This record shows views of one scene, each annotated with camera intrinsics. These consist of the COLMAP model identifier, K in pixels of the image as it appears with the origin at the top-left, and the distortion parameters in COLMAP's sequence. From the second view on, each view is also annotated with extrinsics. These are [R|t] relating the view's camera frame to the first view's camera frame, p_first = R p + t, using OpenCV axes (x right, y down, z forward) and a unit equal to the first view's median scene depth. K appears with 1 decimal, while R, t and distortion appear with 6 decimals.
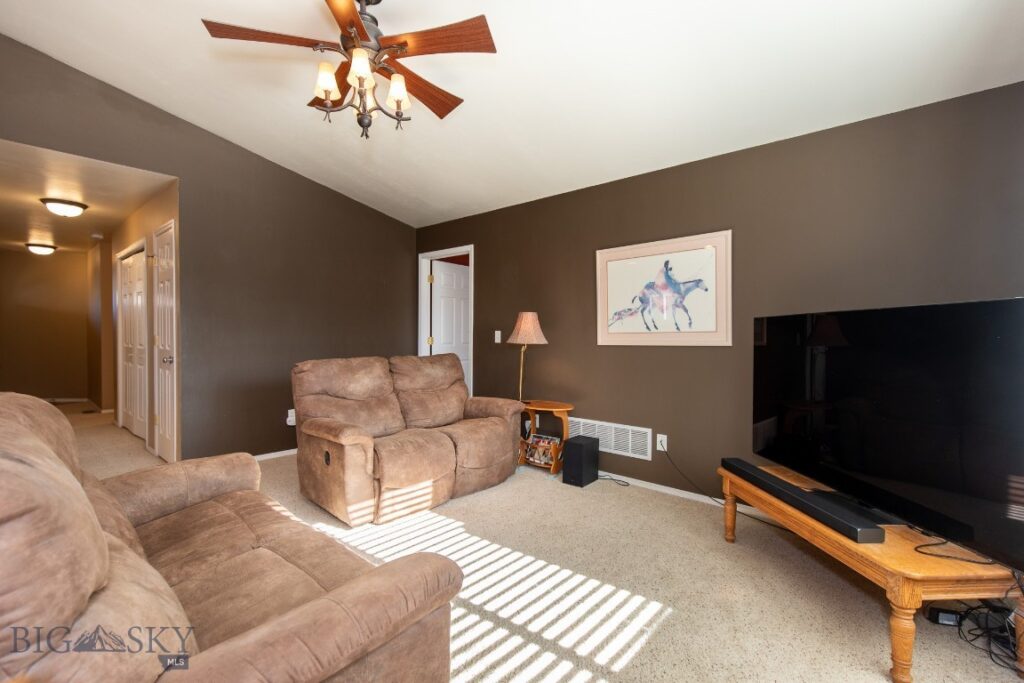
lens RADIAL K [[462.9, 0, 509.8], [0, 462.9, 344.6], [0, 0, 1]] dist [0.013219, 0.000105]
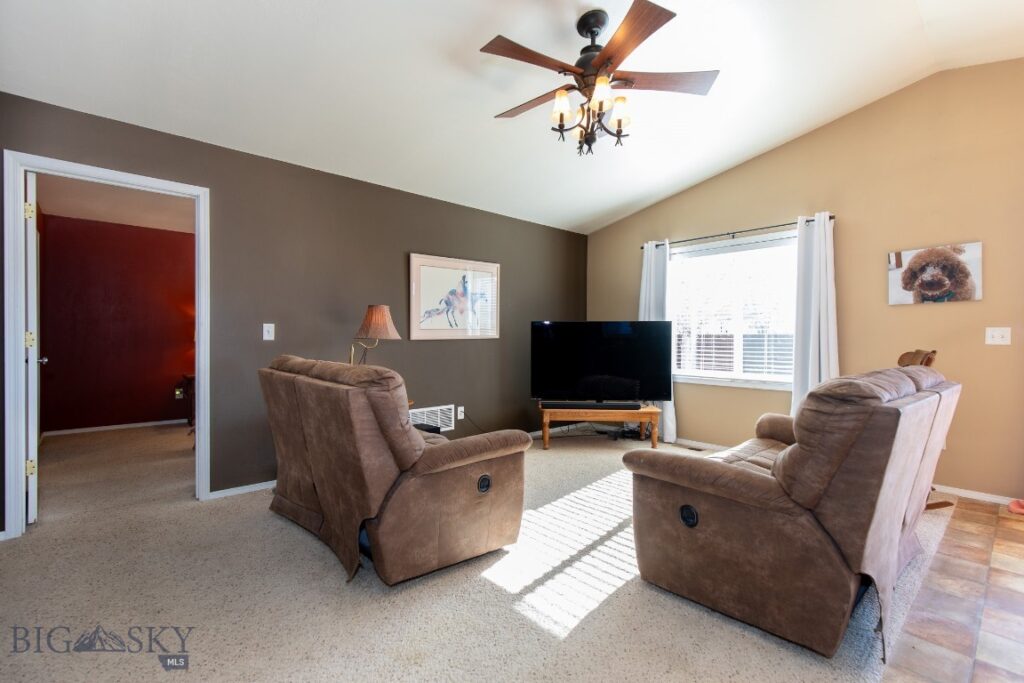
lens RADIAL K [[462.3, 0, 520.4], [0, 462.3, 345.1], [0, 0, 1]] dist [-0.001312, -0.000097]
pose [[0.087093, -0.022044, 0.995956, -0.945780], [0.016882, 0.999644, 0.020649, -0.005277], [-0.996057, 0.015016, 0.087434, 0.706470]]
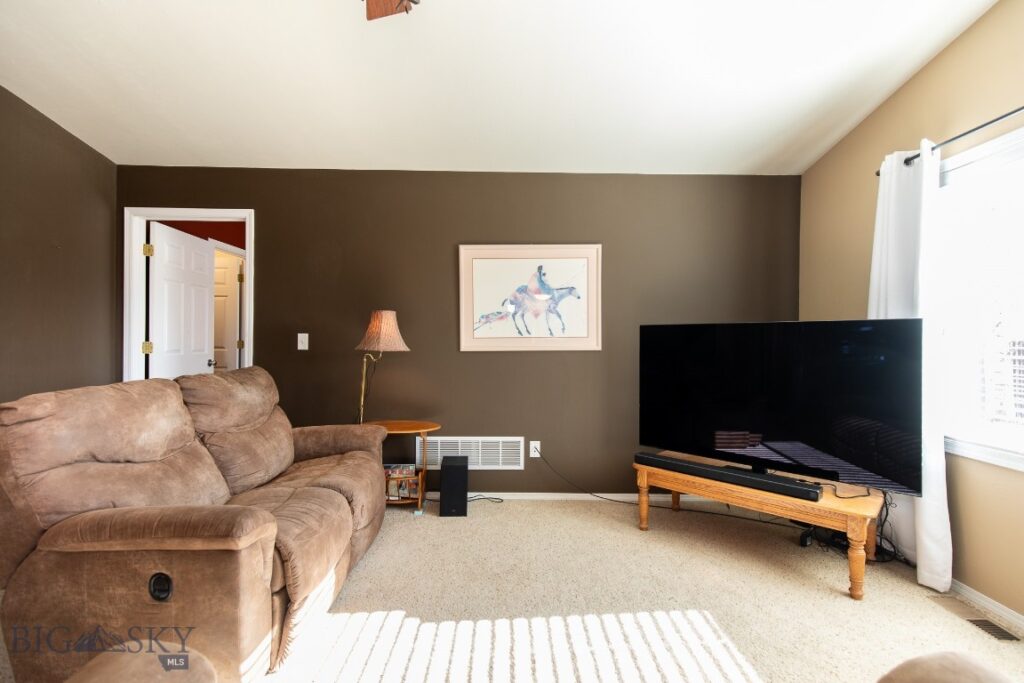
lens RADIAL K [[463.7, 0, 512.0], [0, 463.7, 341.5], [0, 0, 1]] dist [0.003836, -0.000024]
pose [[0.731884, -0.001604, 0.681427, -0.374072], [0.009810, 0.999918, -0.008182, -0.010071], [-0.681359, 0.012673, 0.731840, 0.306151]]
